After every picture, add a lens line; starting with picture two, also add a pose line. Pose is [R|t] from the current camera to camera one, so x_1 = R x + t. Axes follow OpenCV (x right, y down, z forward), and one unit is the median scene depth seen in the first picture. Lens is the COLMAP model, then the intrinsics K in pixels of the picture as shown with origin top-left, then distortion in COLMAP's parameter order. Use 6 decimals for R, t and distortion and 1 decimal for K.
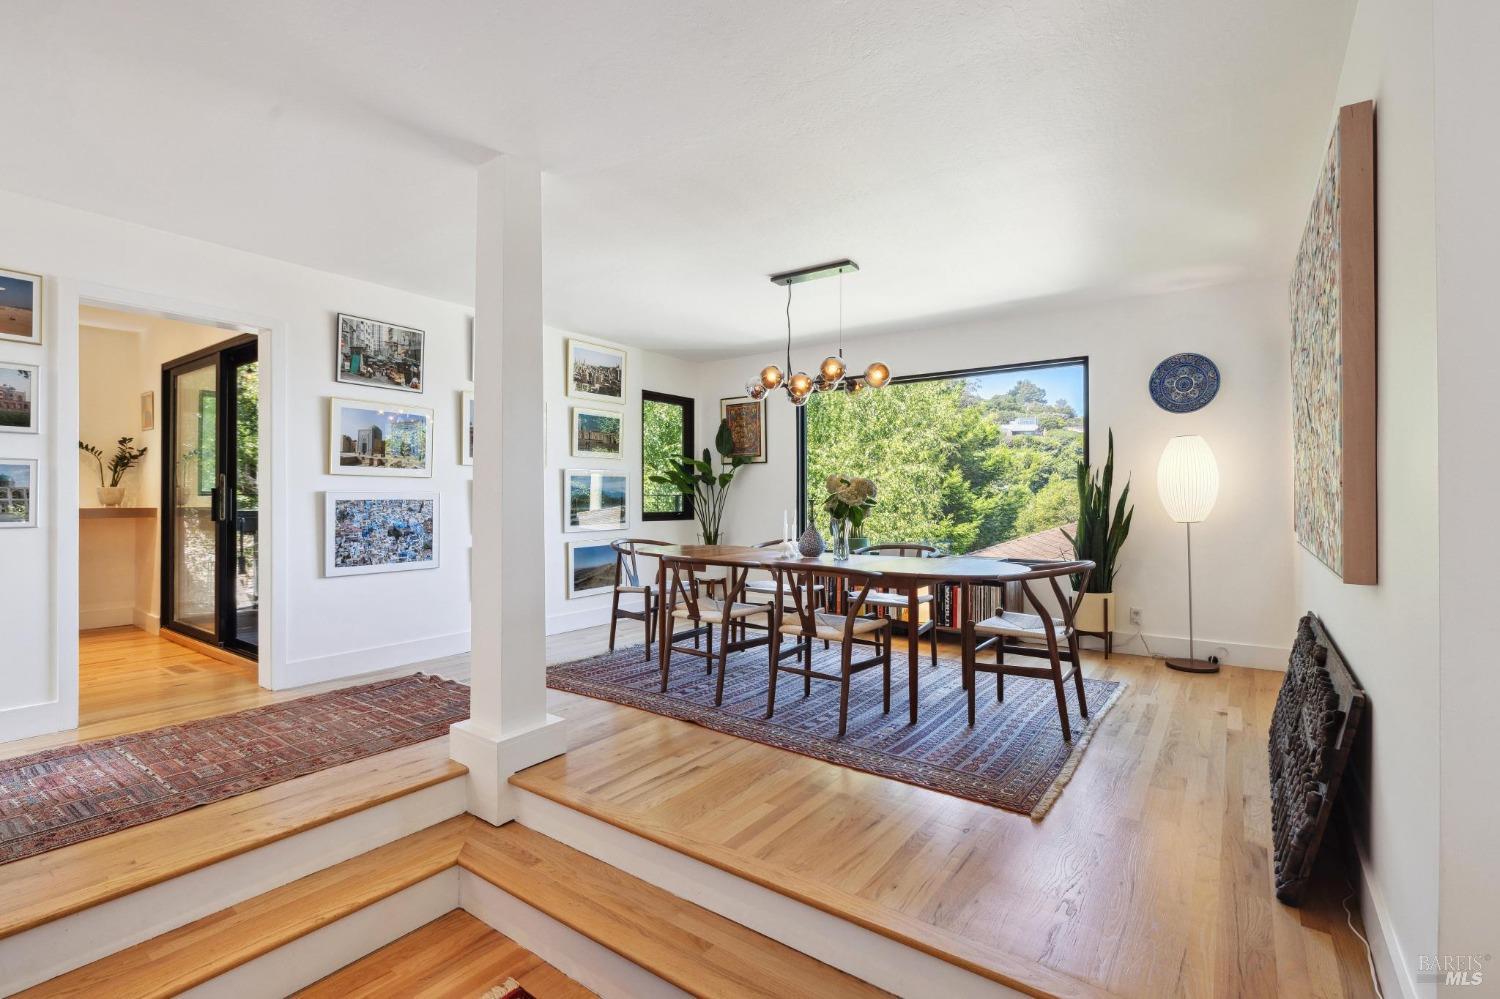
lens RADIAL K [[690.9, 0, 750.0], [0, 690.9, 499.5], [0, 0, 1]] dist [-0.001544, -0.000041]
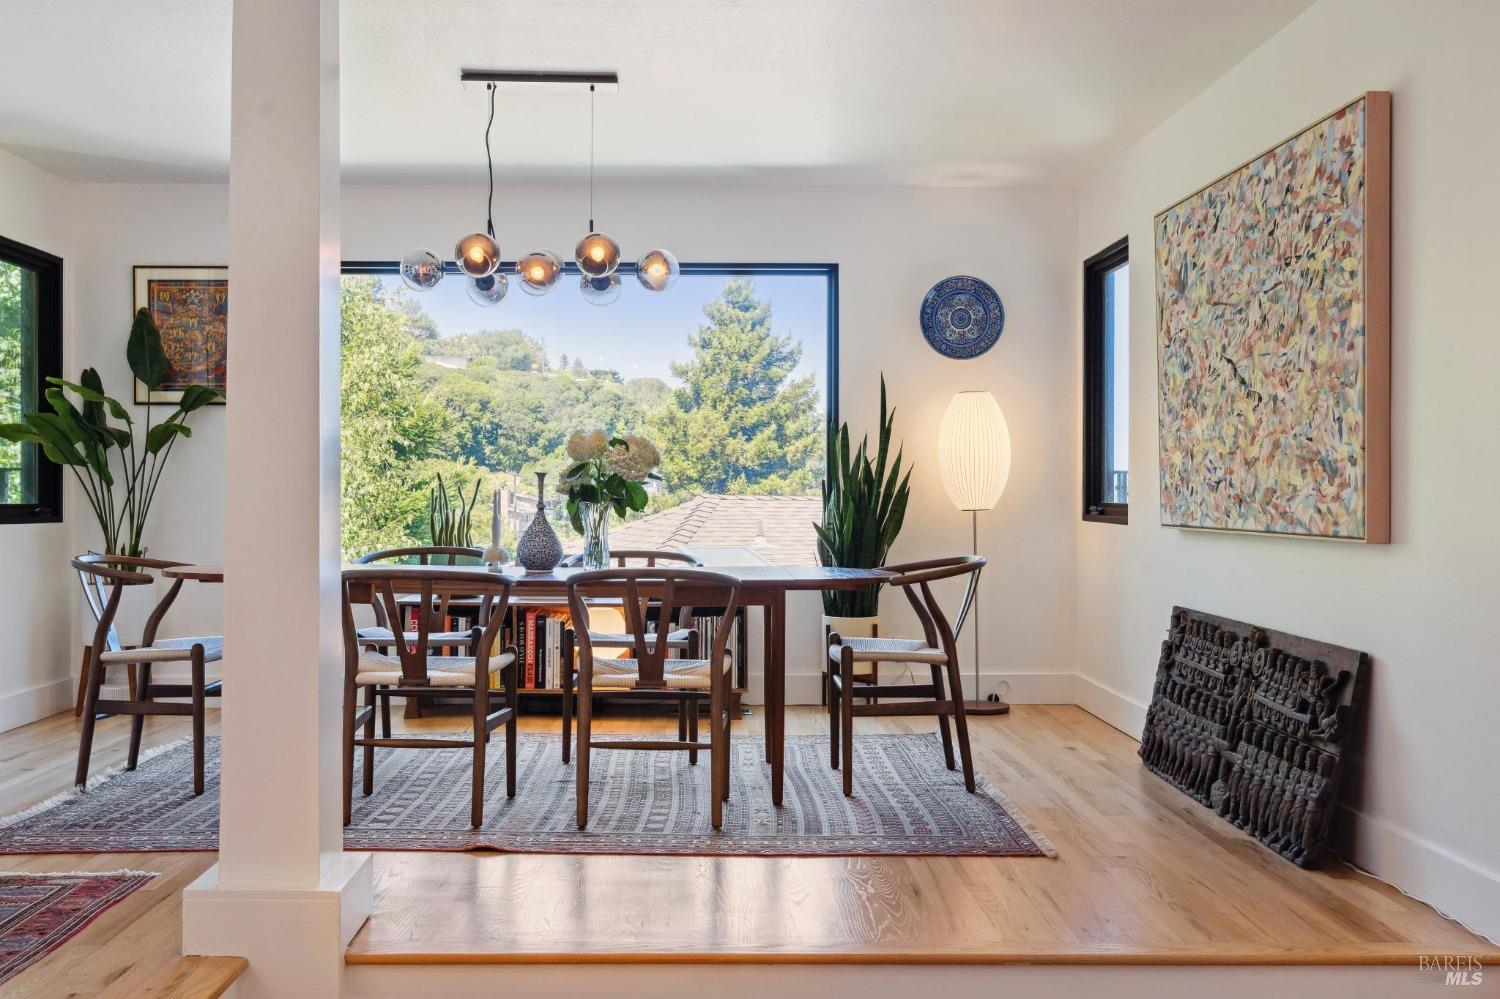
lens RADIAL K [[1467.8, 0, 750.0], [0, 1467.8, 499.5], [0, 0, 1]] dist [0.000877, -0.002601]
pose [[0.792979, 0.001241, 0.609248, -0.467696], [-0.000359, 0.999999, -0.001570, 0.022966], [-0.609249, 0.001026, 0.792978, -0.075231]]
